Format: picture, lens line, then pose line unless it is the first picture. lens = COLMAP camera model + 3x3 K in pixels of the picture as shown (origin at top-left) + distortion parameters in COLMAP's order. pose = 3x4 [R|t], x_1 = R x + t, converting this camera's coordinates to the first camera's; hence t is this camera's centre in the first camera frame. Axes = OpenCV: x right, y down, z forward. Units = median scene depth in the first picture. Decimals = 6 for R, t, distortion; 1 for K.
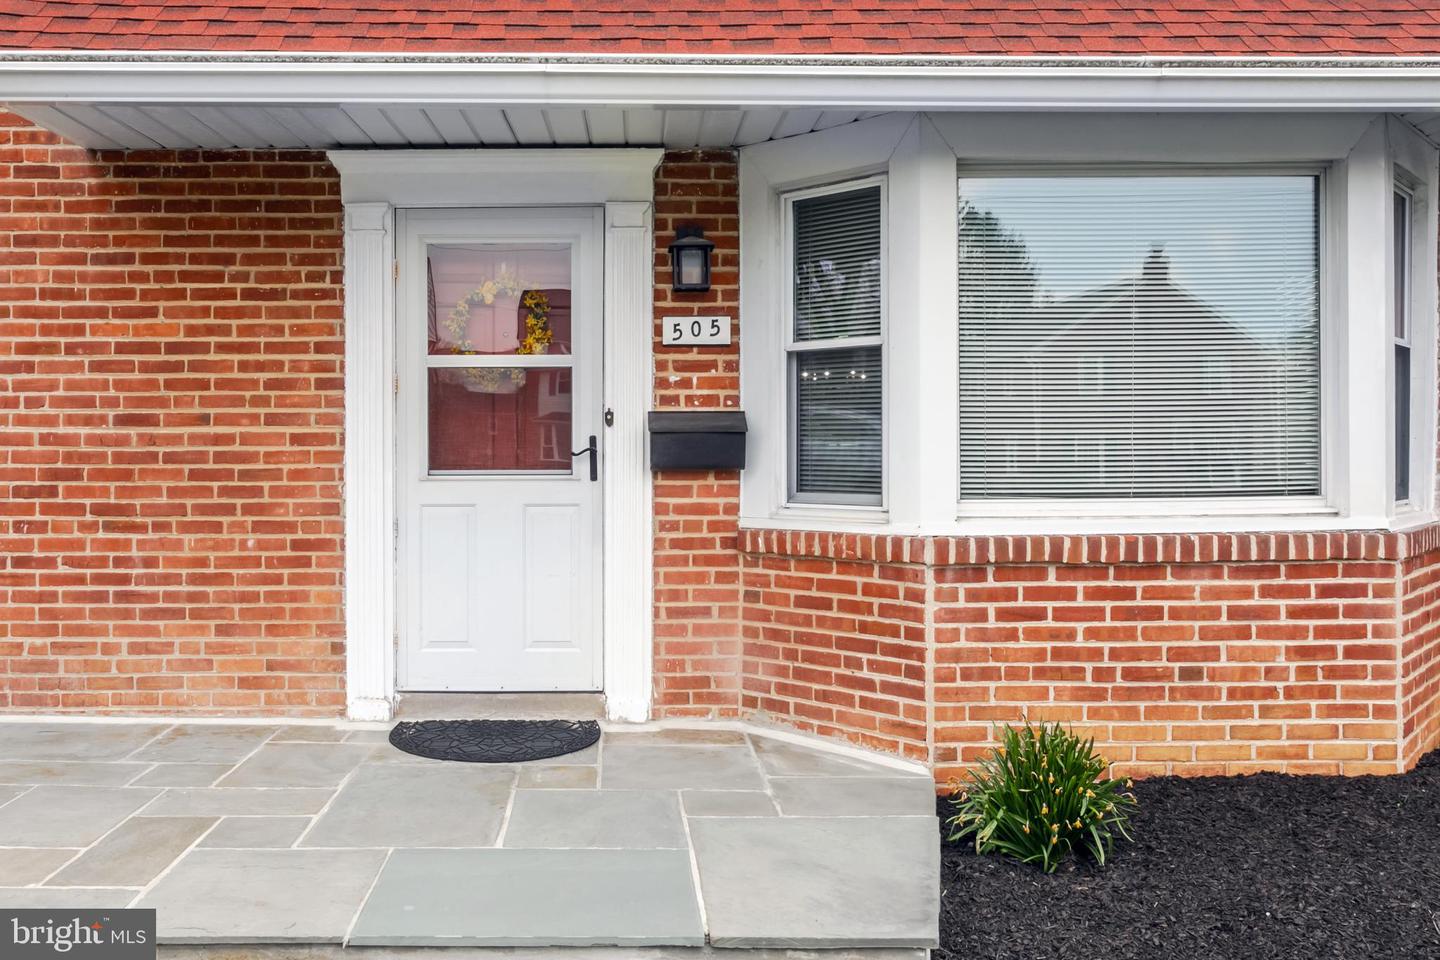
lens RADIAL K [[1018.2, 0, 720.0], [0, 1018.2, 472.4], [0, 0, 1]] dist [-0.019476, 0.003549]
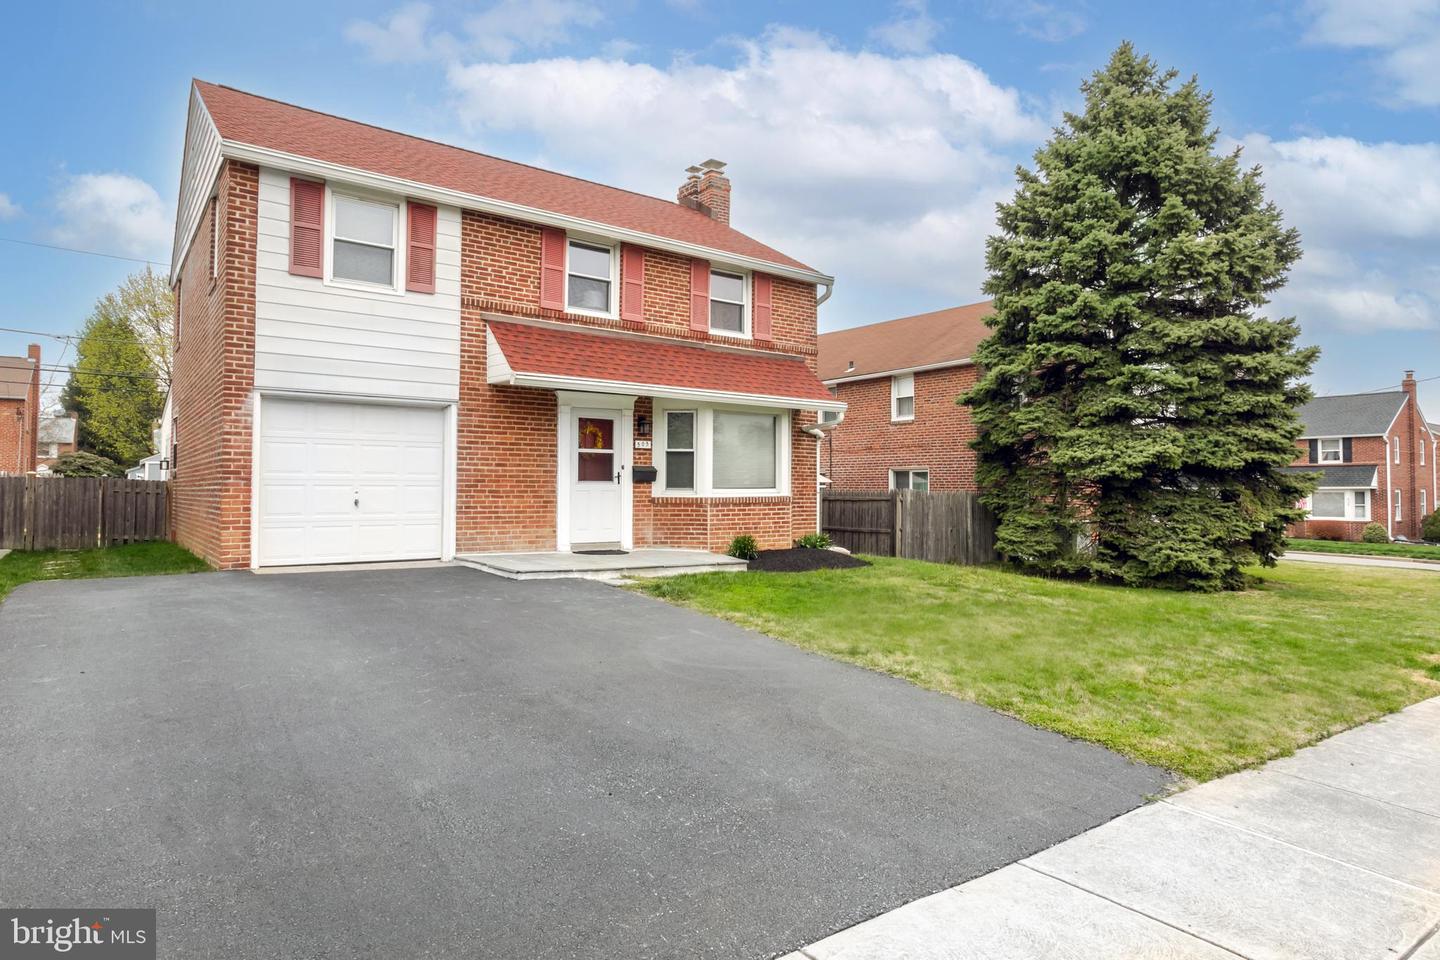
lens RADIAL K [[857.1, 0, 717.0], [0, 857.1, 472.3], [0, 0, 1]] dist [-0.025359, -0.004008]
pose [[0.806597, 0.017777, 0.590835, -1.679397], [-0.001809, 0.999617, -0.027607, 0.049974], [-0.591099, 0.021199, 0.806320, -1.721155]]
